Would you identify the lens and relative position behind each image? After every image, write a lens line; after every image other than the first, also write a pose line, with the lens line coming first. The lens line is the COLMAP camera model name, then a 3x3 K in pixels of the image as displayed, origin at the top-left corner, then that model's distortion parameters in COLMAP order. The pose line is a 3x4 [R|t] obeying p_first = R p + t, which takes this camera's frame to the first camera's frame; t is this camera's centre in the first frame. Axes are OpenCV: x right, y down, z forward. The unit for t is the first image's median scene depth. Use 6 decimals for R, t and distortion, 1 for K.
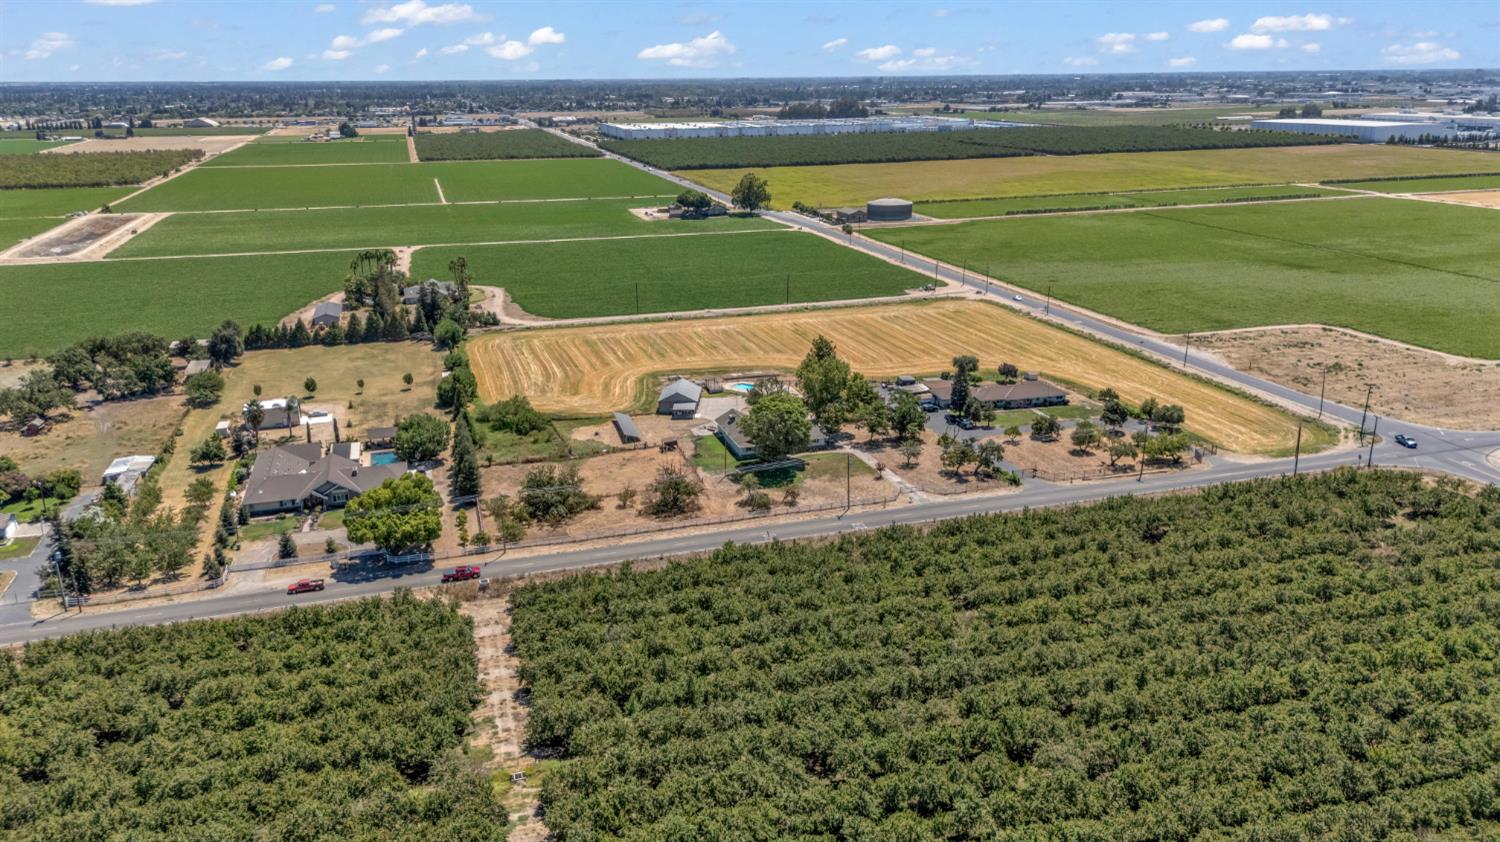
lens RADIAL K [[1096.1, 0, 750.0], [0, 1096.1, 421.0], [0, 0, 1]] dist [0.116959, -0.151105]
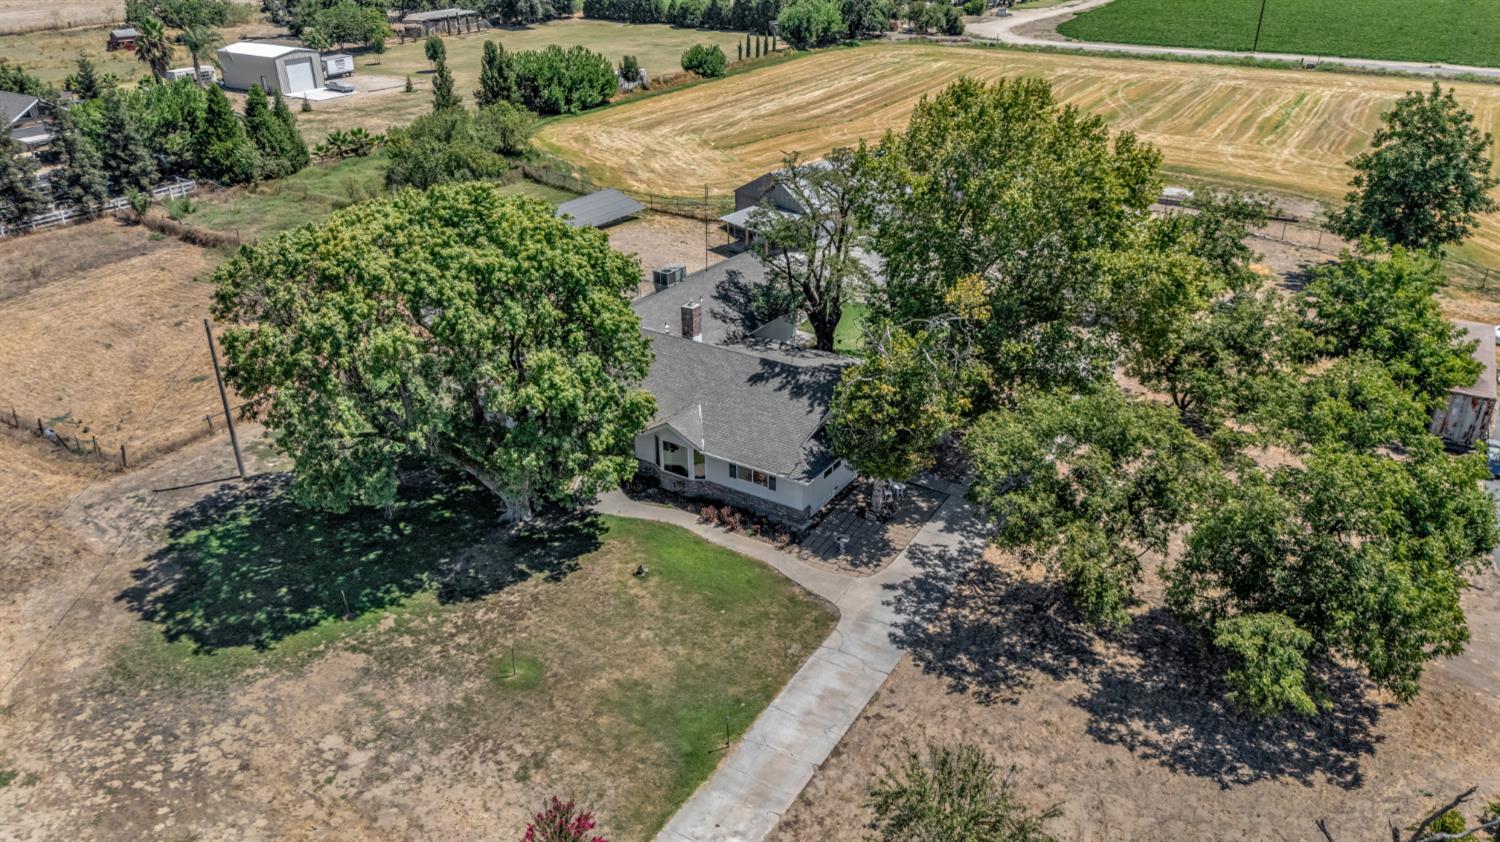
lens RADIAL K [[1103.2, 0, 748.2], [0, 1103.2, 431.8], [0, 0, 1]] dist [0.054040, -0.054003]
pose [[0.646434, 0.348978, -0.678482, 0.183650], [-0.226110, 0.936941, 0.266488, -0.041580], [0.728696, -0.018855, 0.684578, 0.810735]]
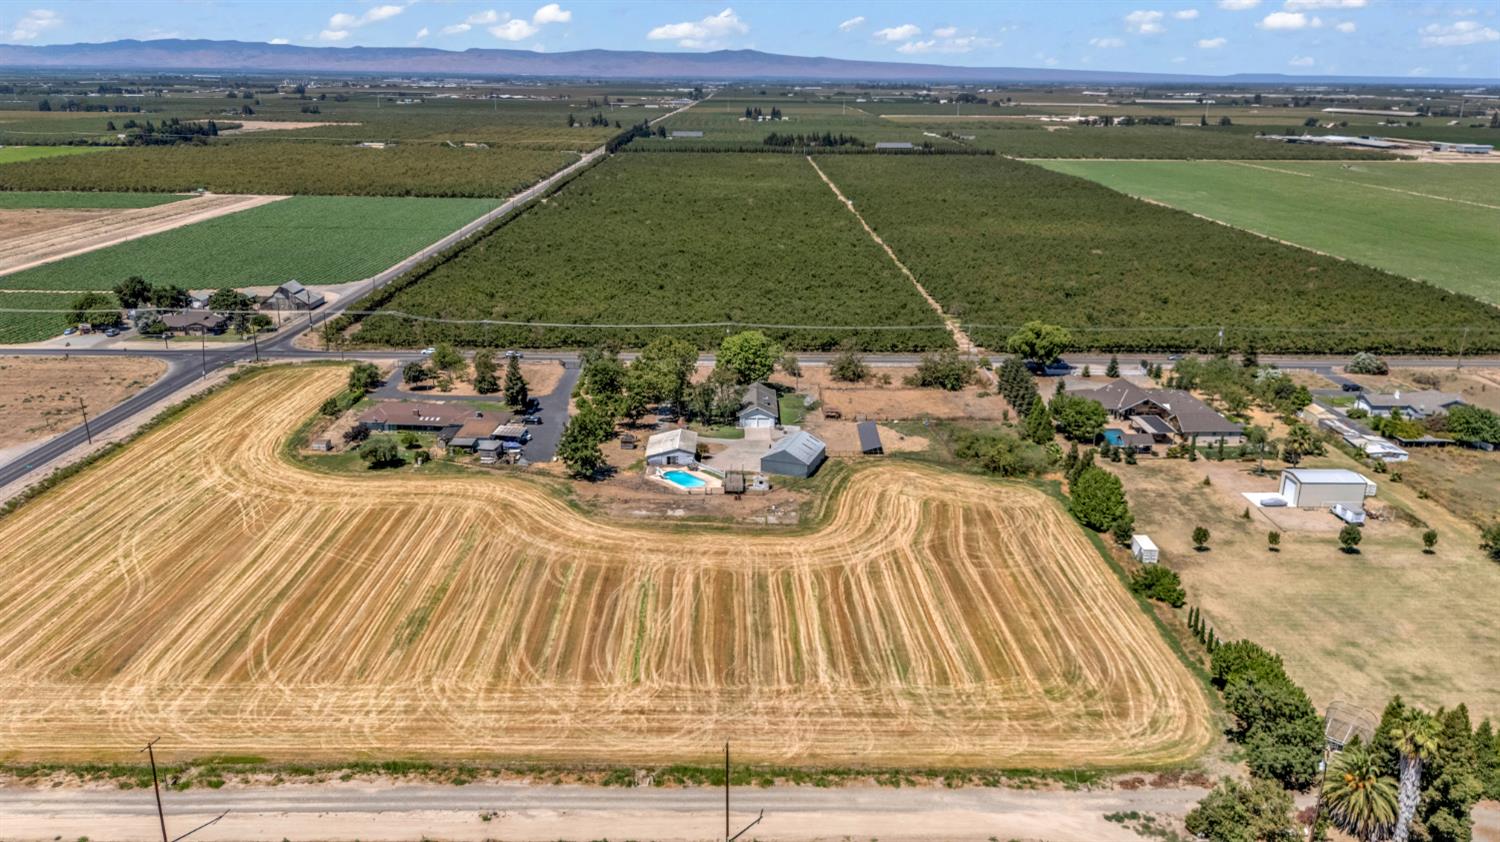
lens RADIAL K [[1103.2, 0, 748.2], [0, 1103.2, 431.8], [0, 0, 1]] dist [0.054040, -0.054003]
pose [[-0.958338, -0.089584, 0.271226, -0.264903], [0.083423, 0.820364, 0.565723, -0.524725], [-0.273183, 0.564780, -0.778713, 1.742253]]
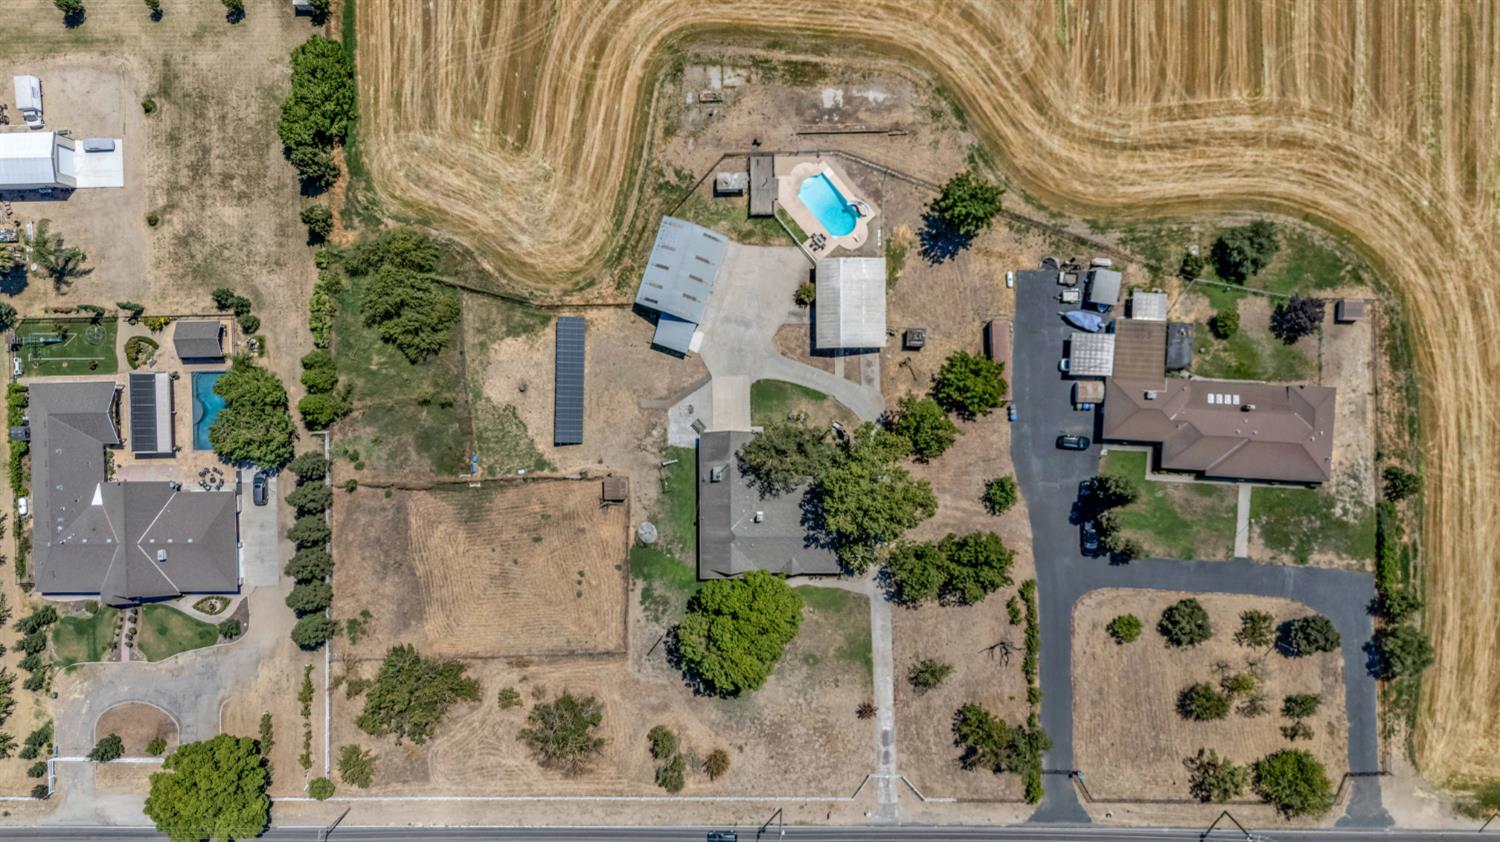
lens RADIAL K [[1103.2, 0, 748.2], [0, 1103.2, 431.8], [0, 0, 1]] dist [0.054040, -0.054003]
pose [[0.958544, 0.284211, -0.020449, 0.006302], [-0.060157, 0.271991, 0.960417, -0.601739], [0.278523, -0.919372, 0.277813, 0.829926]]
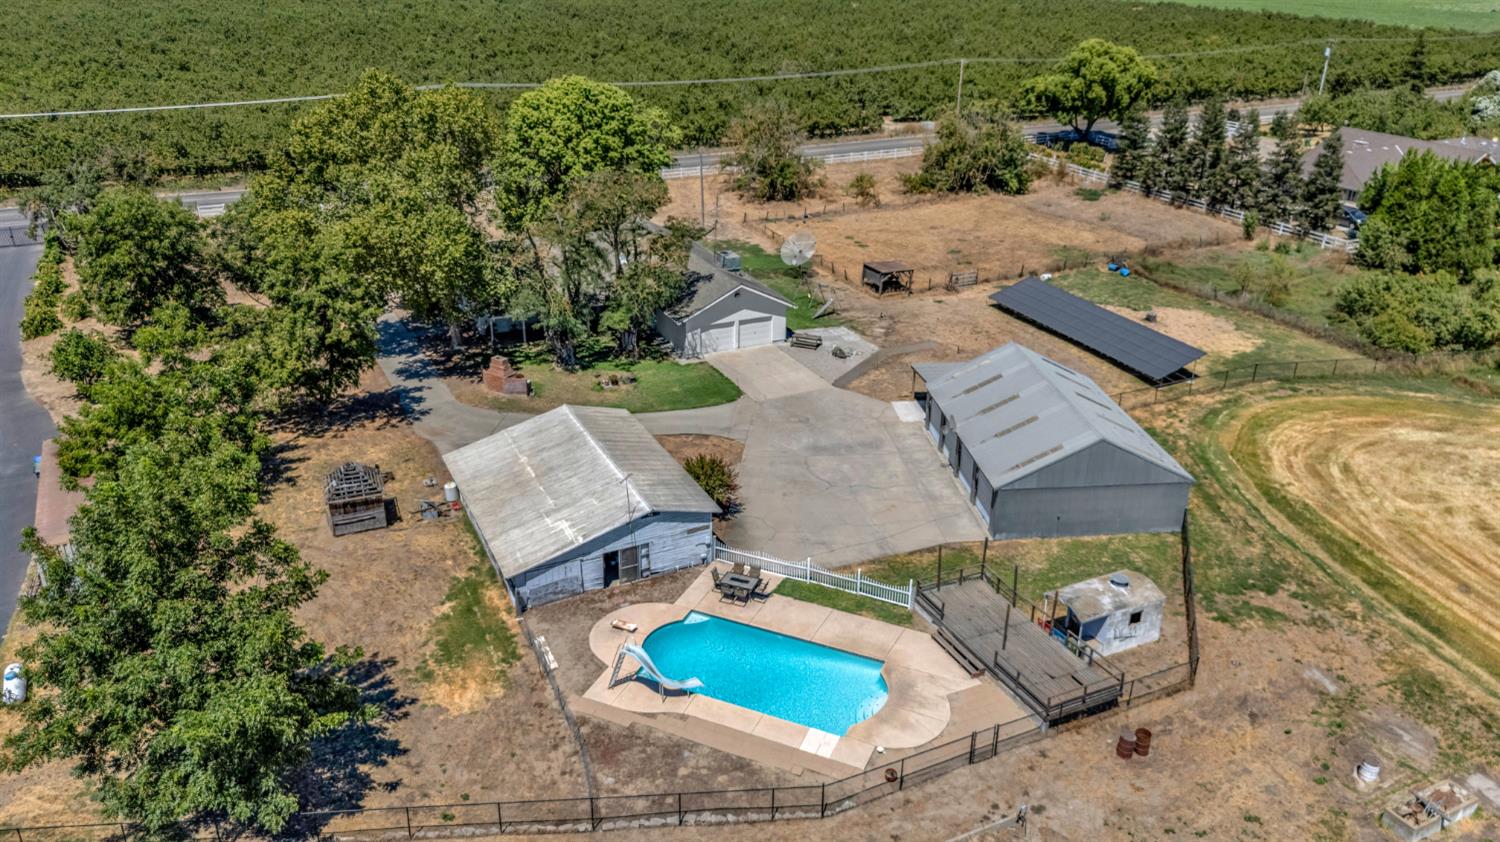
lens RADIAL K [[1103.2, 0, 748.2], [0, 1103.2, 431.8], [0, 0, 1]] dist [0.054040, -0.054003]
pose [[-0.988592, 0.062557, -0.137011, 0.023975], [-0.046012, 0.740745, 0.670208, -0.175999], [0.143417, 0.668867, -0.729417, 1.234682]]
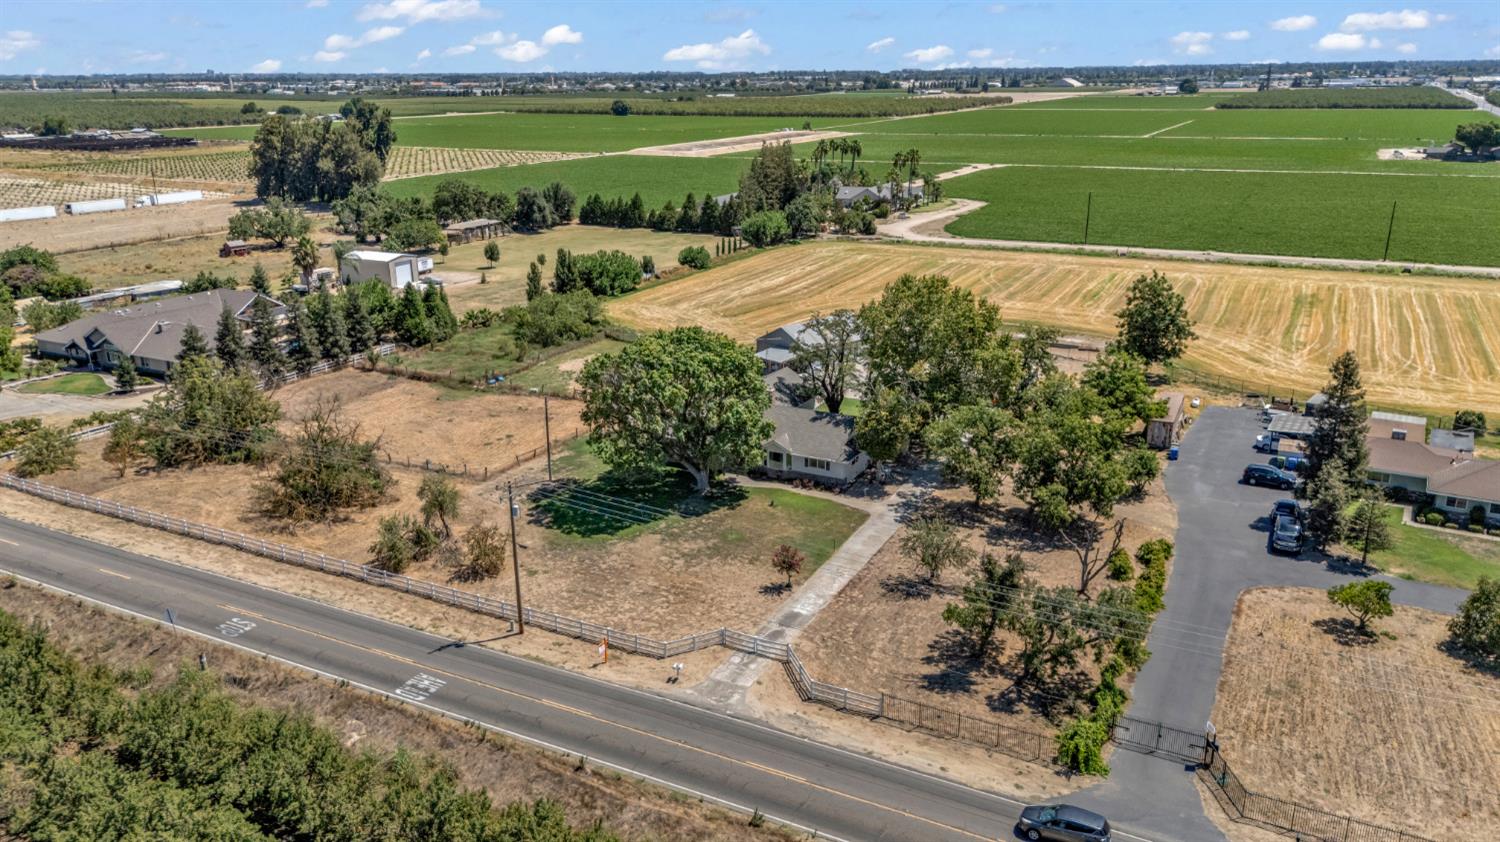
lens RADIAL K [[1103.2, 0, 748.2], [0, 1103.2, 431.8], [0, 0, 1]] dist [0.054040, -0.054003]
pose [[0.709769, 0.220078, -0.669174, 0.299990], [-0.206597, 0.973206, 0.100937, -0.028814], [0.673458, 0.066608, 0.736218, 0.634675]]
